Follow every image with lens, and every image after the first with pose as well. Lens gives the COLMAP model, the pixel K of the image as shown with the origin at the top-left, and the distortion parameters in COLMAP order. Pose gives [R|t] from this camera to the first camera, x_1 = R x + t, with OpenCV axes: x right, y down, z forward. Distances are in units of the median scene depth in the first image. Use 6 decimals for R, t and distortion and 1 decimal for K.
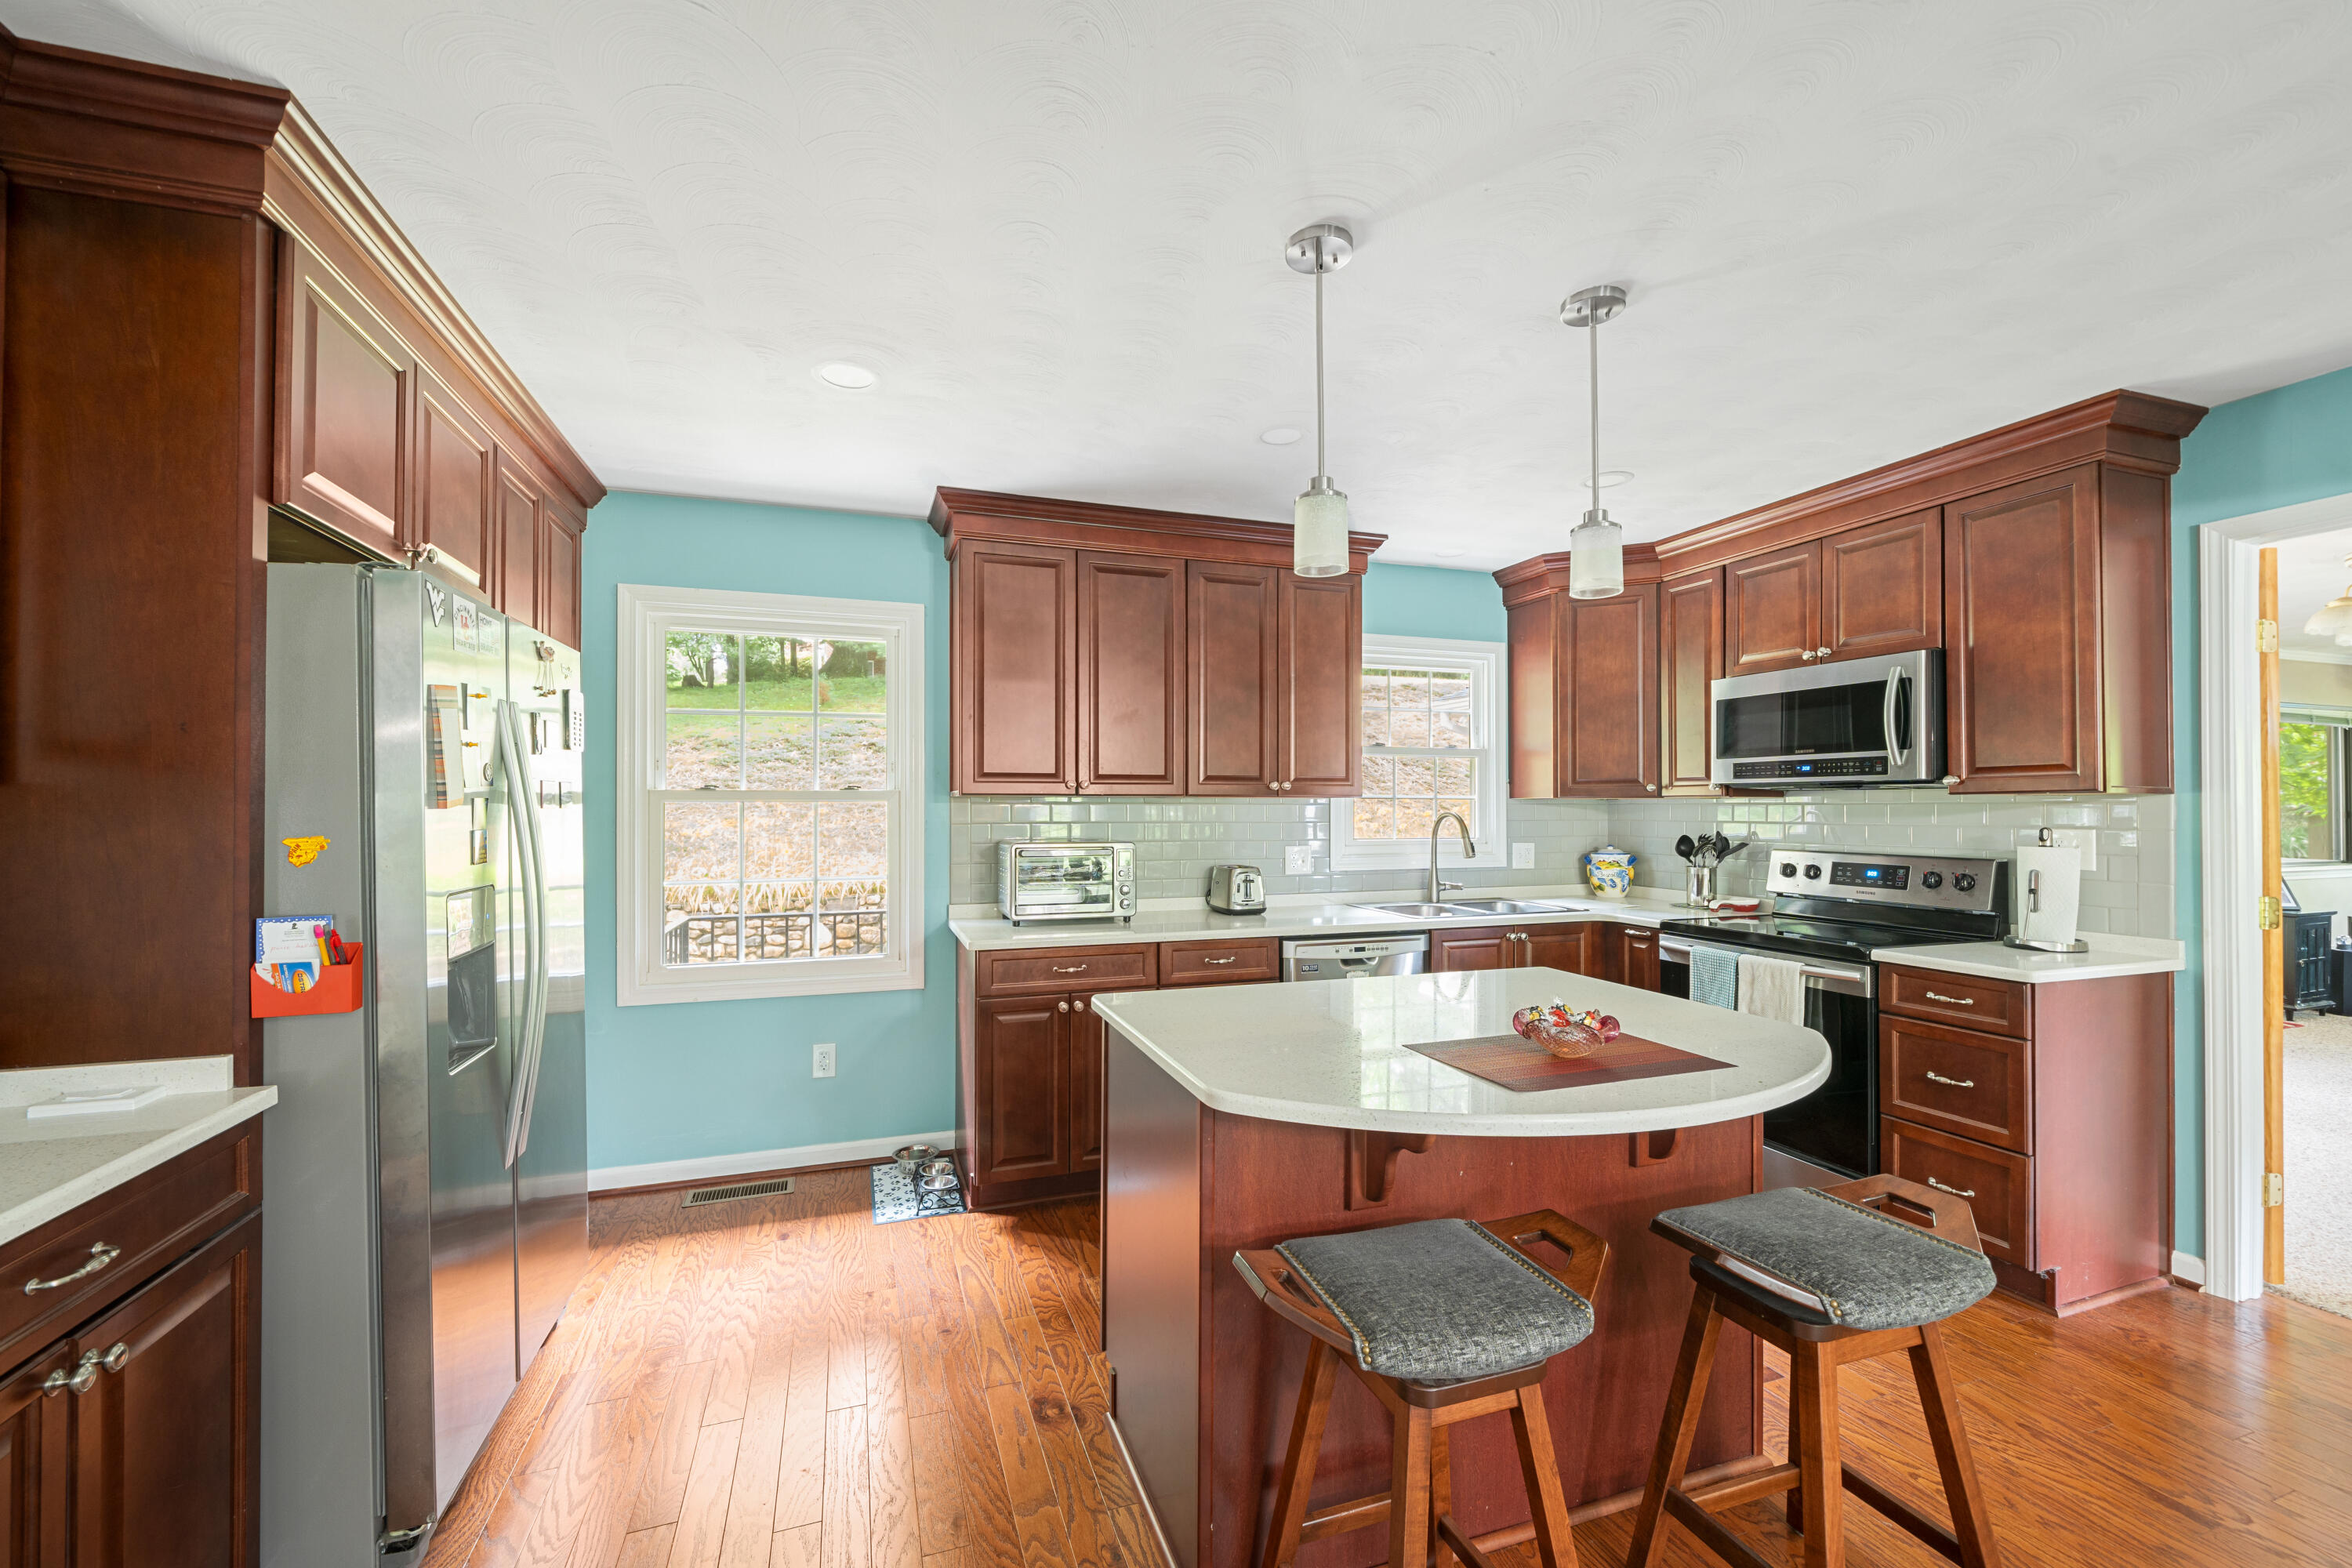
lens RADIAL K [[944.5, 0, 1225.2], [0, 944.5, 797.1], [0, 0, 1]] dist [-0.002560, 0.000072]
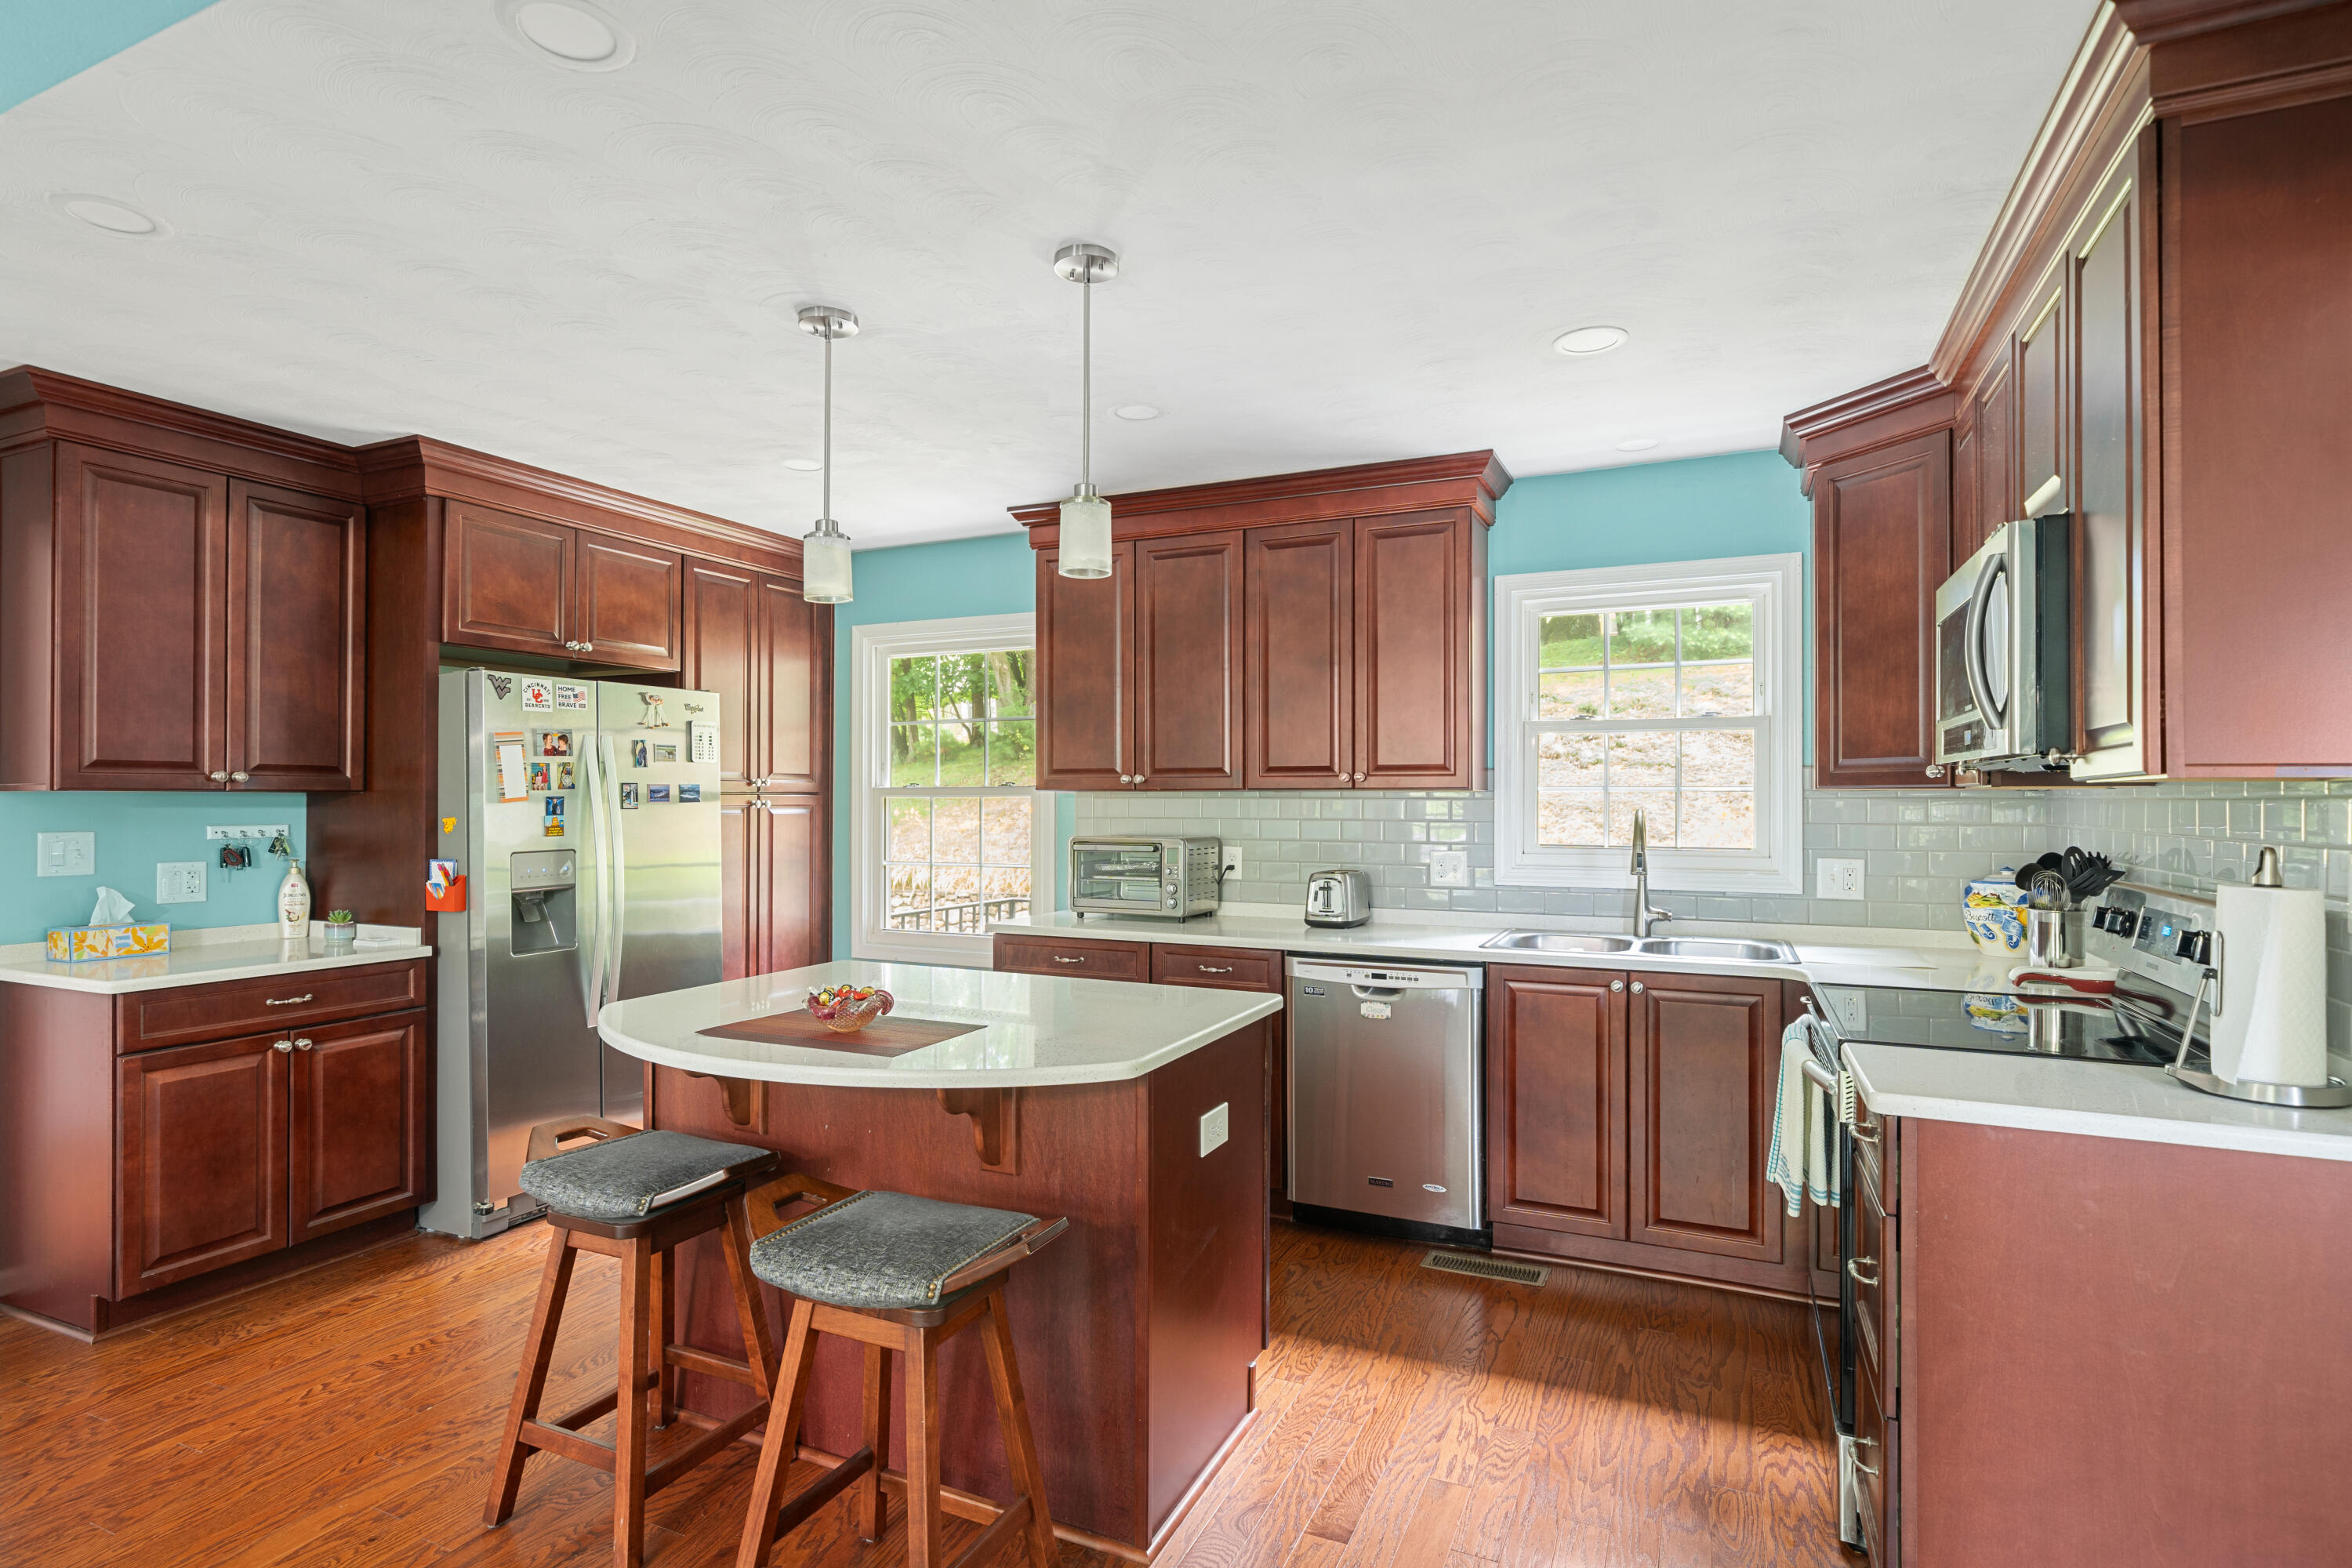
lens RADIAL K [[1196.4, 0, 1141.1], [0, 1196.4, 789.1], [0, 0, 1]] dist [0.001299, 0.000026]
pose [[0.709996, -0.005054, -0.704188, 0.864734], [0.006565, 0.999978, -0.000557, -0.002229], [0.704175, -0.004228, 0.710014, 0.139394]]
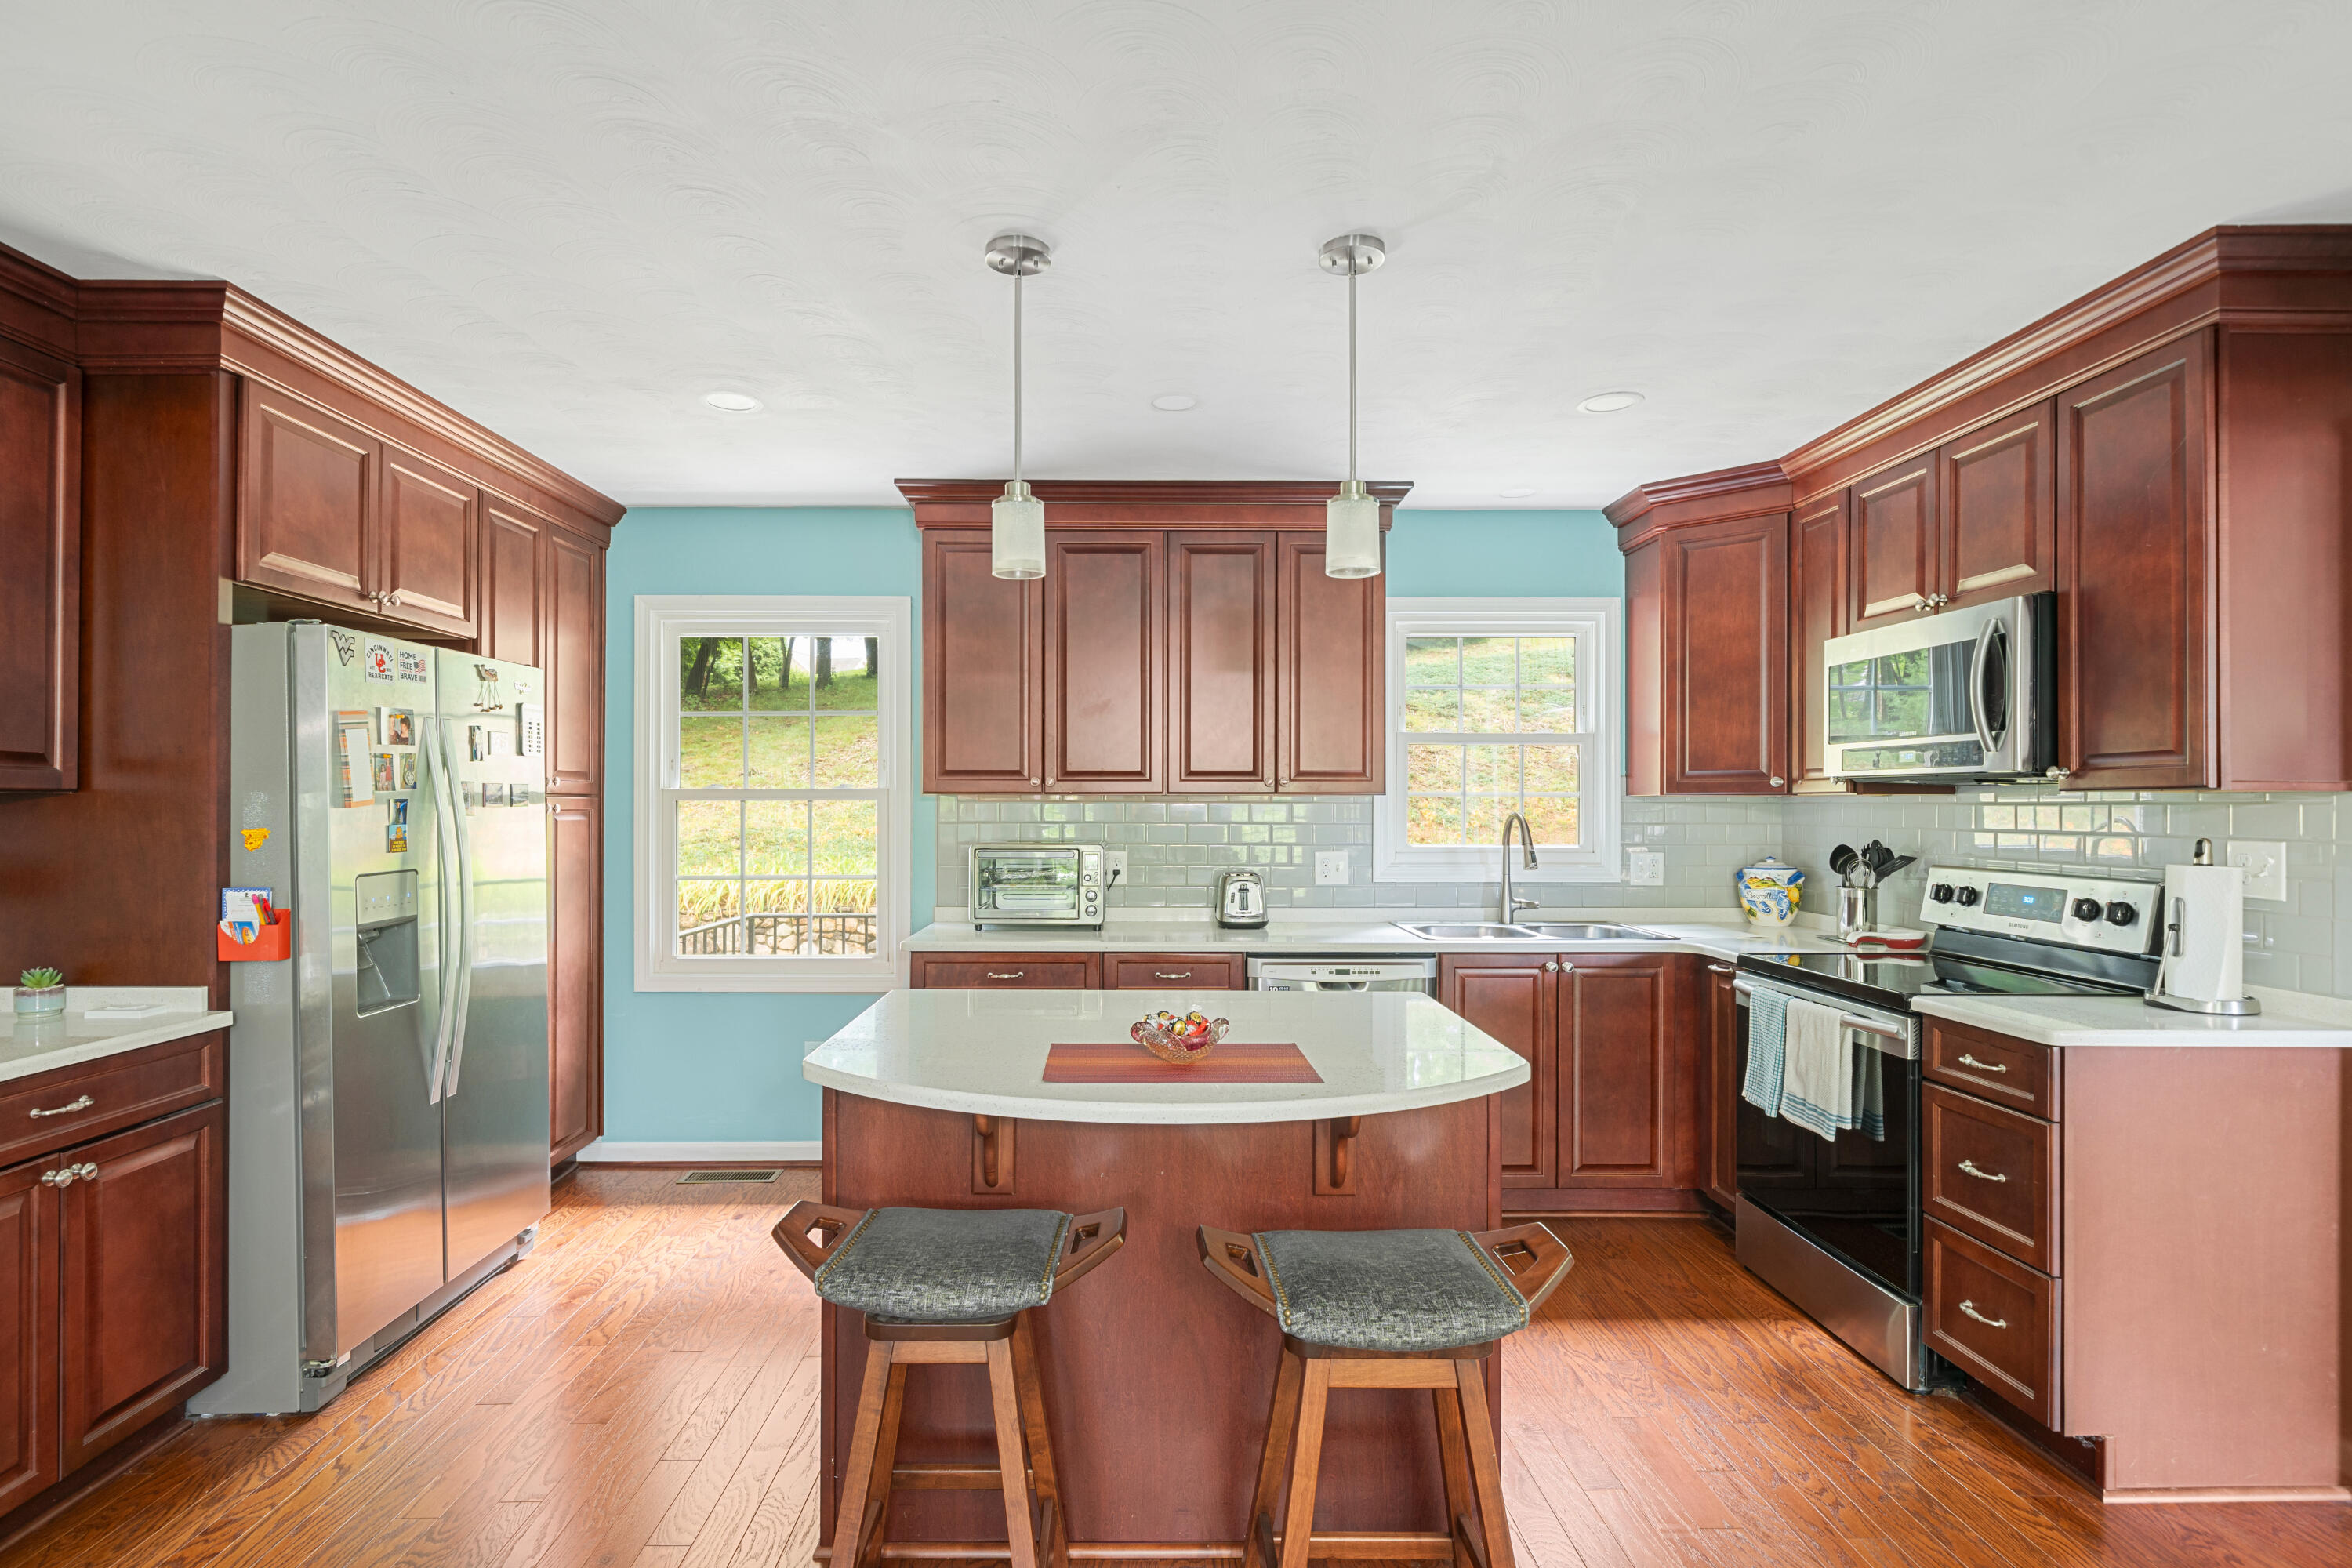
lens RADIAL K [[1196.4, 0, 1172.6], [0, 1196.4, 798.2], [0, 0, 1]] dist [0.001299, 0.000026]
pose [[0.947187, 0.000249, -0.320681, 0.410453], [0.001673, 0.999982, 0.005716, -0.004295], [0.320677, -0.005950, 0.947170, -0.098490]]
